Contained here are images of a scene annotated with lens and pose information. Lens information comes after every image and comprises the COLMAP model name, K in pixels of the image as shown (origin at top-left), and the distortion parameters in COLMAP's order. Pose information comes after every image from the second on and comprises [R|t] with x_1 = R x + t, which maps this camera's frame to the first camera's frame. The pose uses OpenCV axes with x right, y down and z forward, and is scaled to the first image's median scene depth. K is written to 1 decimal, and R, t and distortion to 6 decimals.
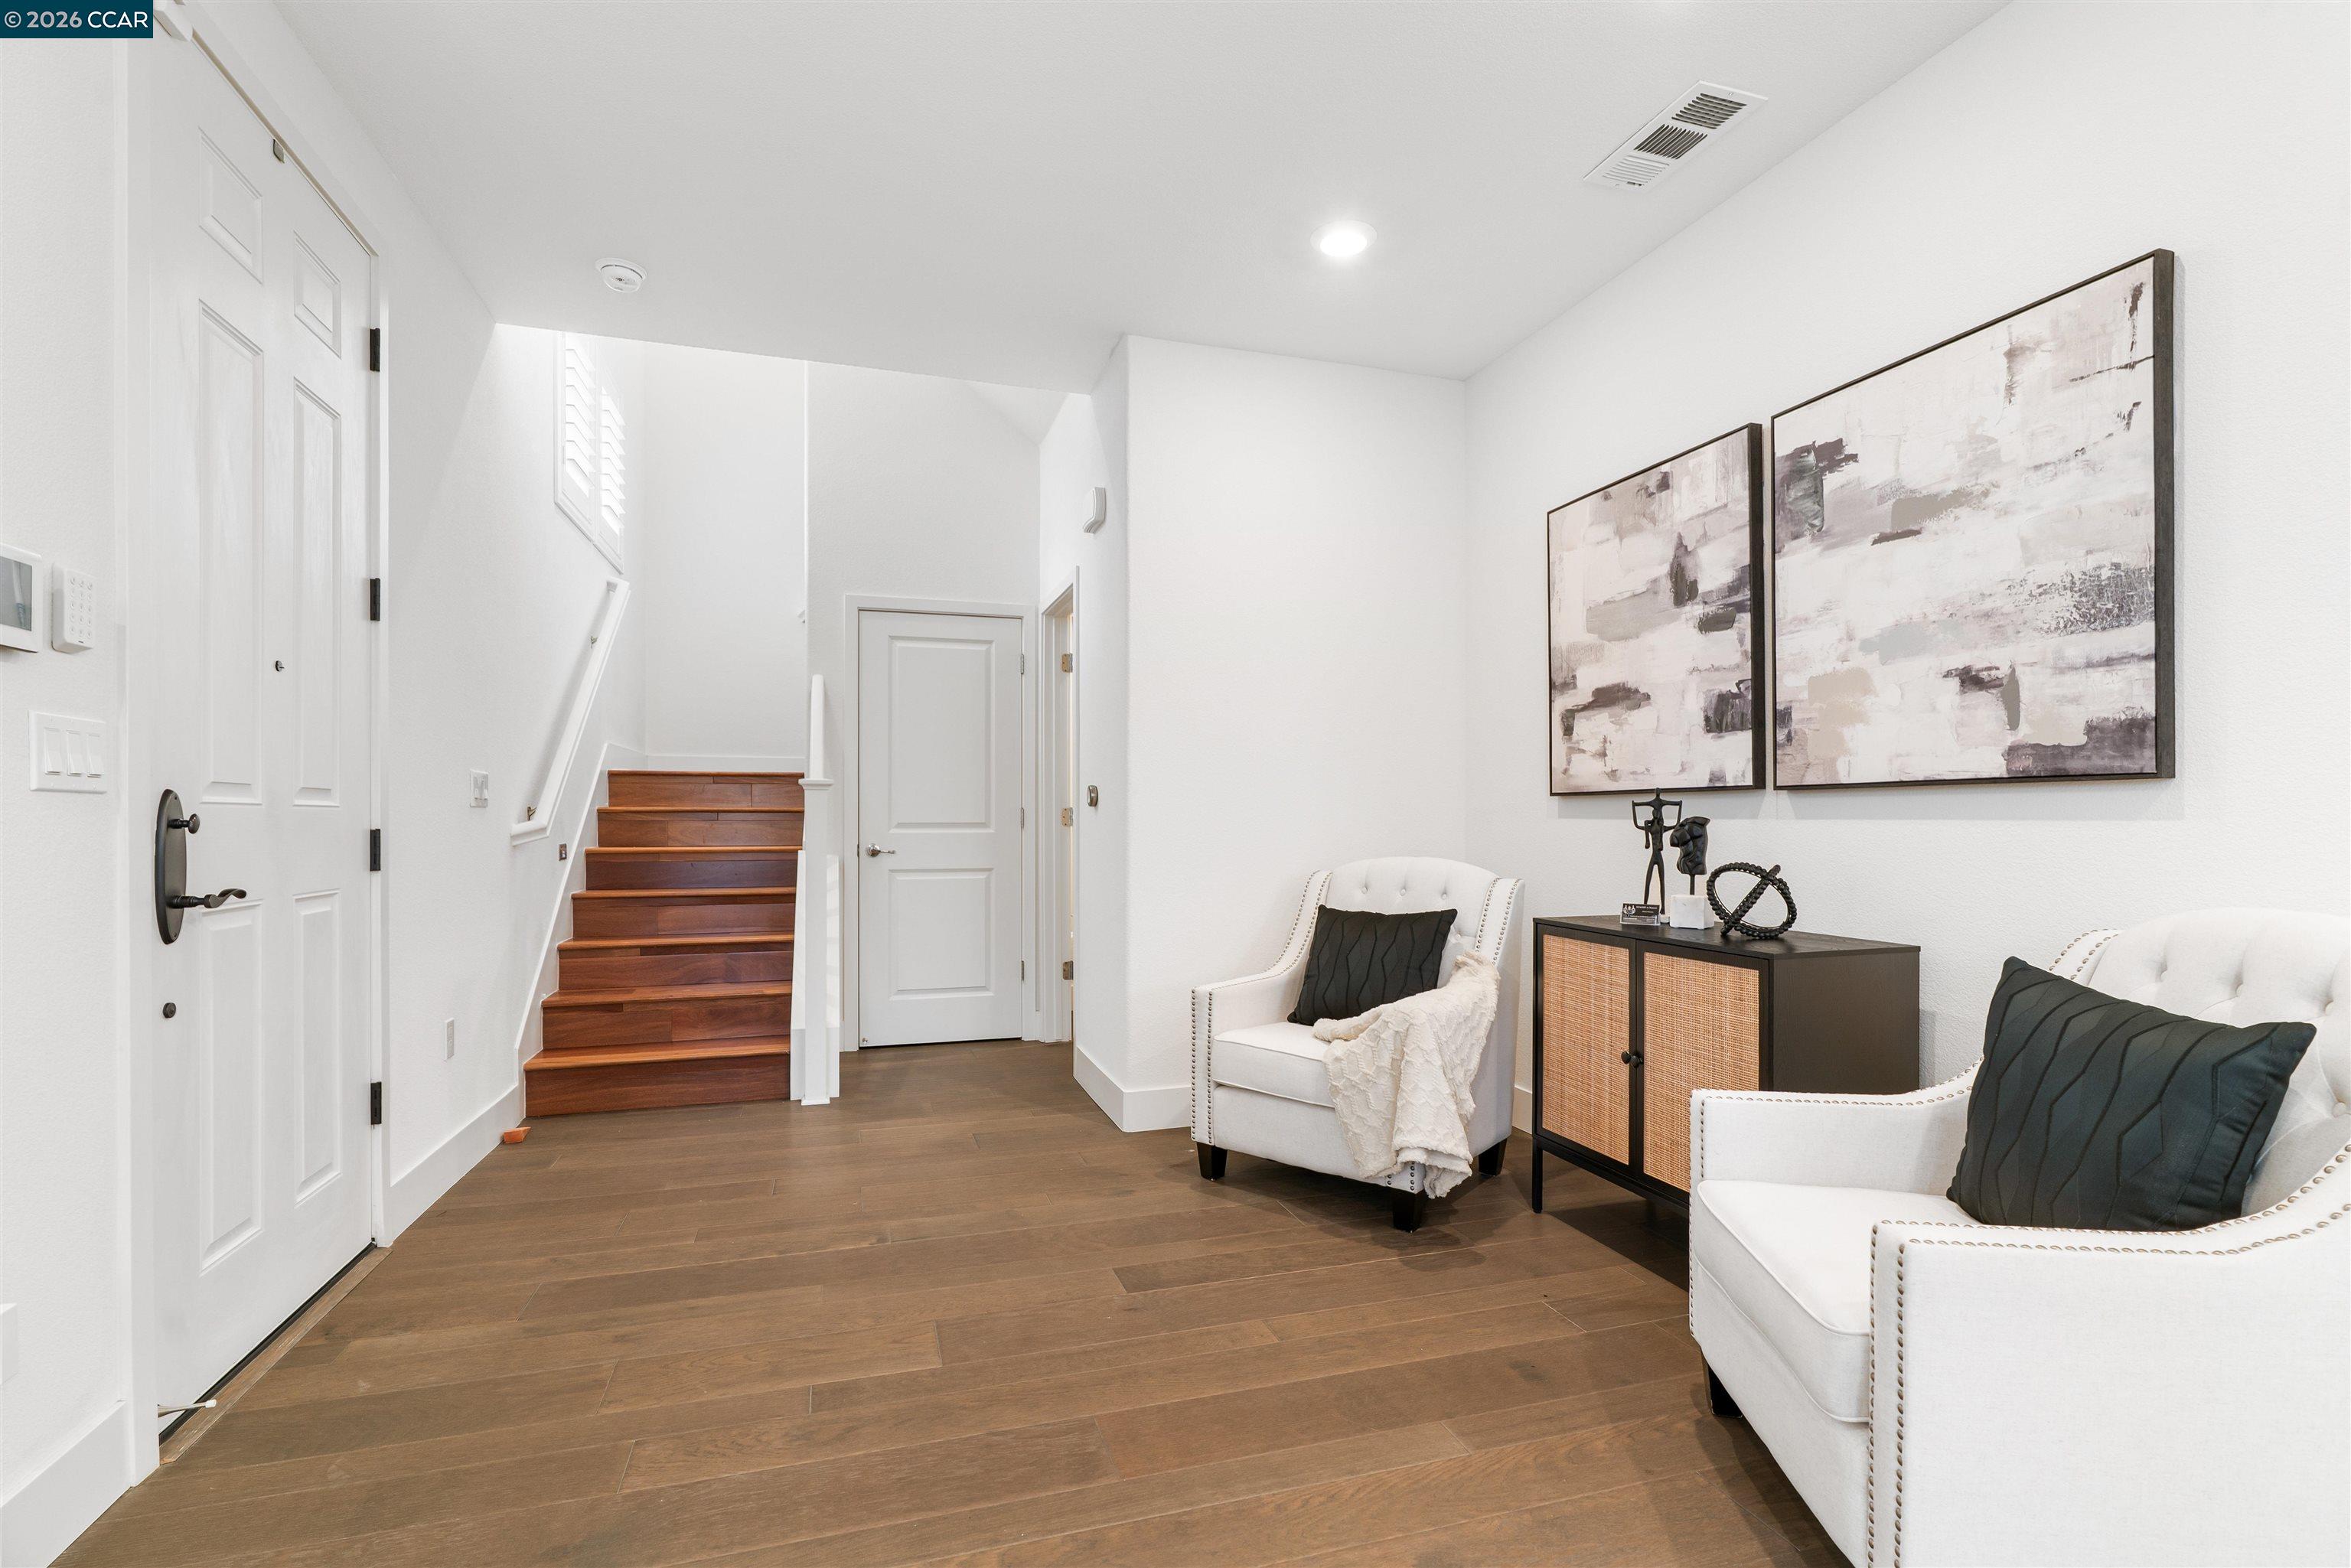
lens RADIAL K [[1094.2, 0, 1171.9], [0, 1094.2, 761.4], [0, 0, 1]] dist [-0.007006, 0.000913]
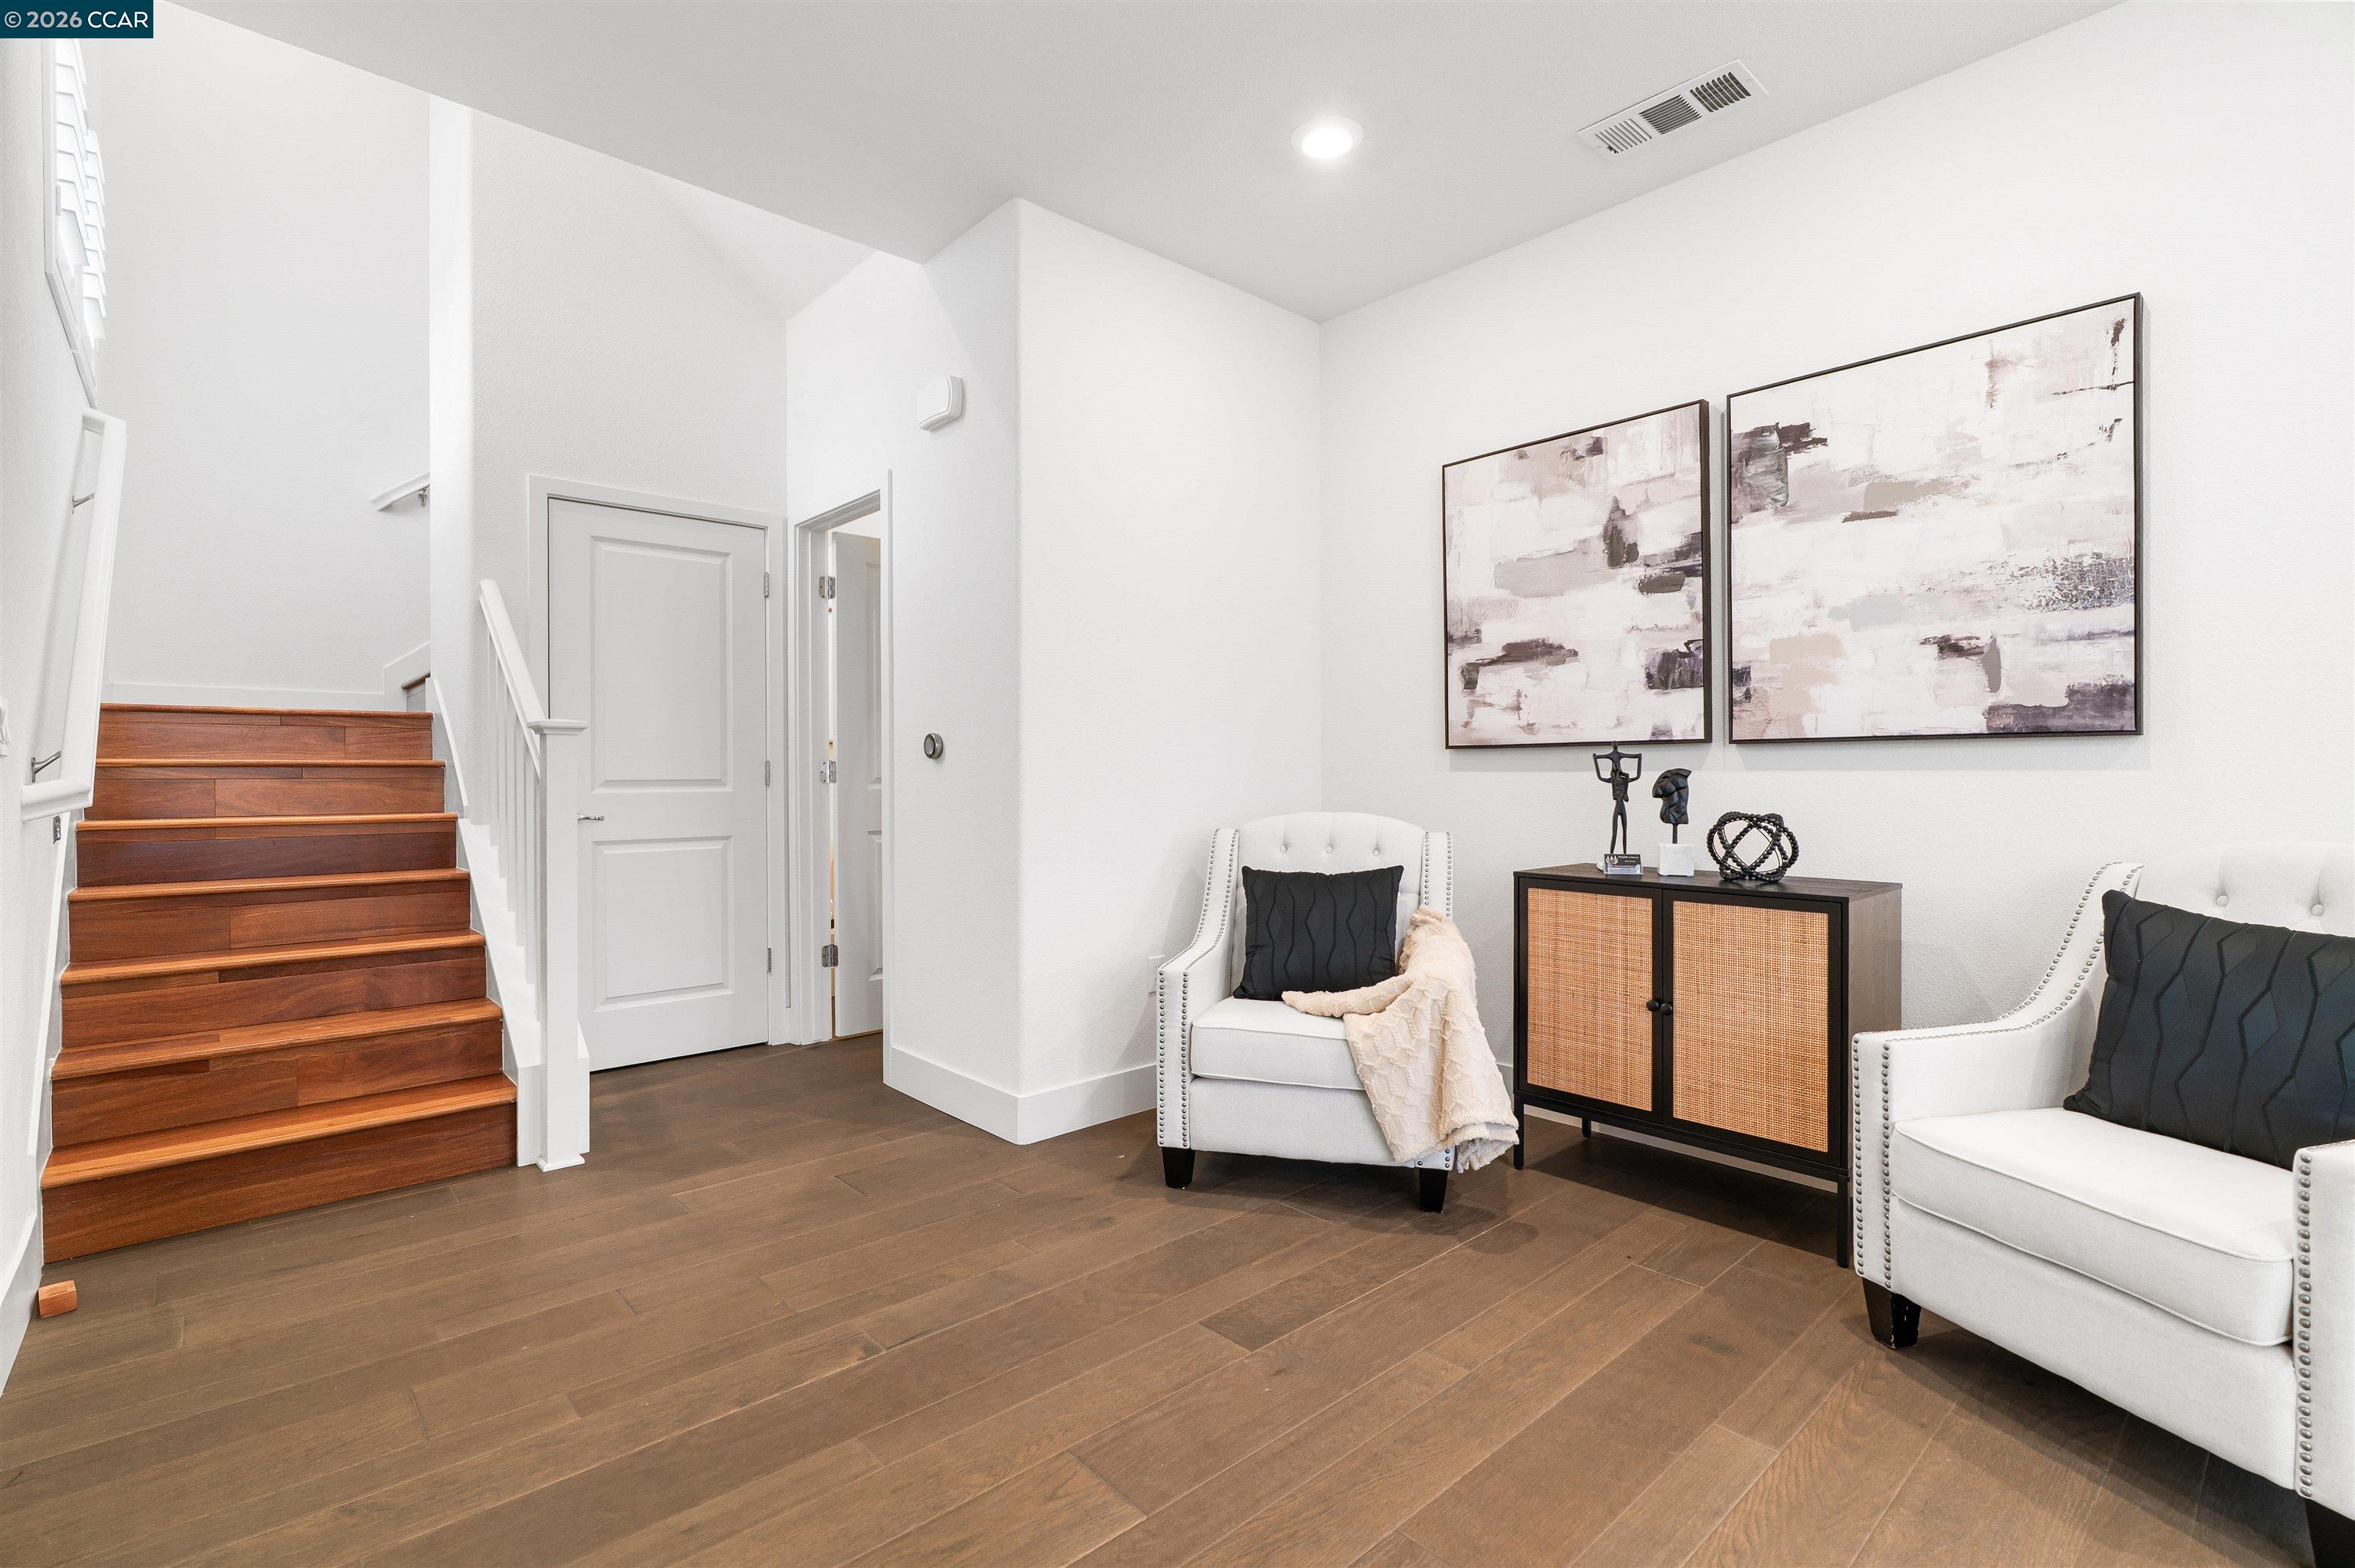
lens RADIAL K [[1092.2, 0, 1178.7], [0, 1092.2, 727.1], [0, 0, 1]] dist [-0.005689, 0.000371]
pose [[0.906061, 0.013462, 0.422932, -0.369910], [-0.017786, 0.999822, 0.006279, 0.012032], [-0.422772, -0.013211, 0.906140, 0.241635]]
